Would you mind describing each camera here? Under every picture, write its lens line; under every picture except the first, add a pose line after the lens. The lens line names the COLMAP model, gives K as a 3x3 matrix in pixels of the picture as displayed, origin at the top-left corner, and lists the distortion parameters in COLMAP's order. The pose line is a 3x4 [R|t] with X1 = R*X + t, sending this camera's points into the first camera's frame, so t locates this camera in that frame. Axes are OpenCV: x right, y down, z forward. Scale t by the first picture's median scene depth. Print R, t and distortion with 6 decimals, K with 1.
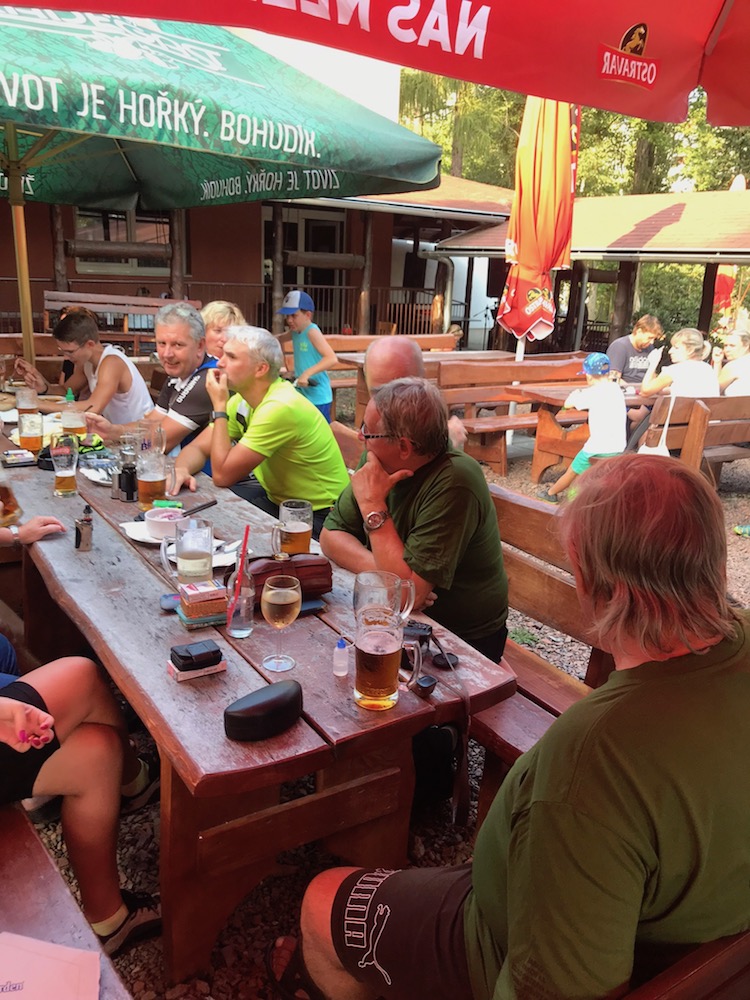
lens RADIAL K [[812.2, 0, 384.7], [0, 812.2, 495.9], [0, 0, 1]] dist [0.030094, -0.021810]
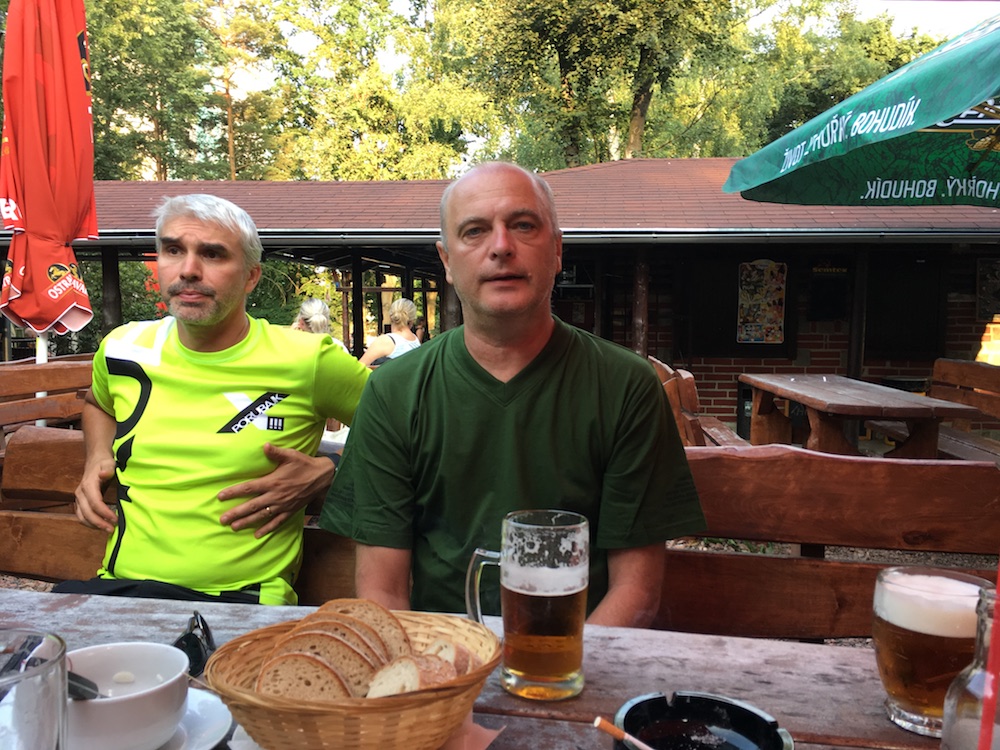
lens RADIAL K [[850.1, 0, 503.5], [0, 850.1, 375.5], [0, 0, 1]] dist [0.084031, -0.118101]
pose [[0.662632, -0.093531, 0.743082, -0.145404], [0.224607, 0.971320, -0.078030, -0.008887], [-0.714472, 0.218606, 0.664636, 0.243204]]
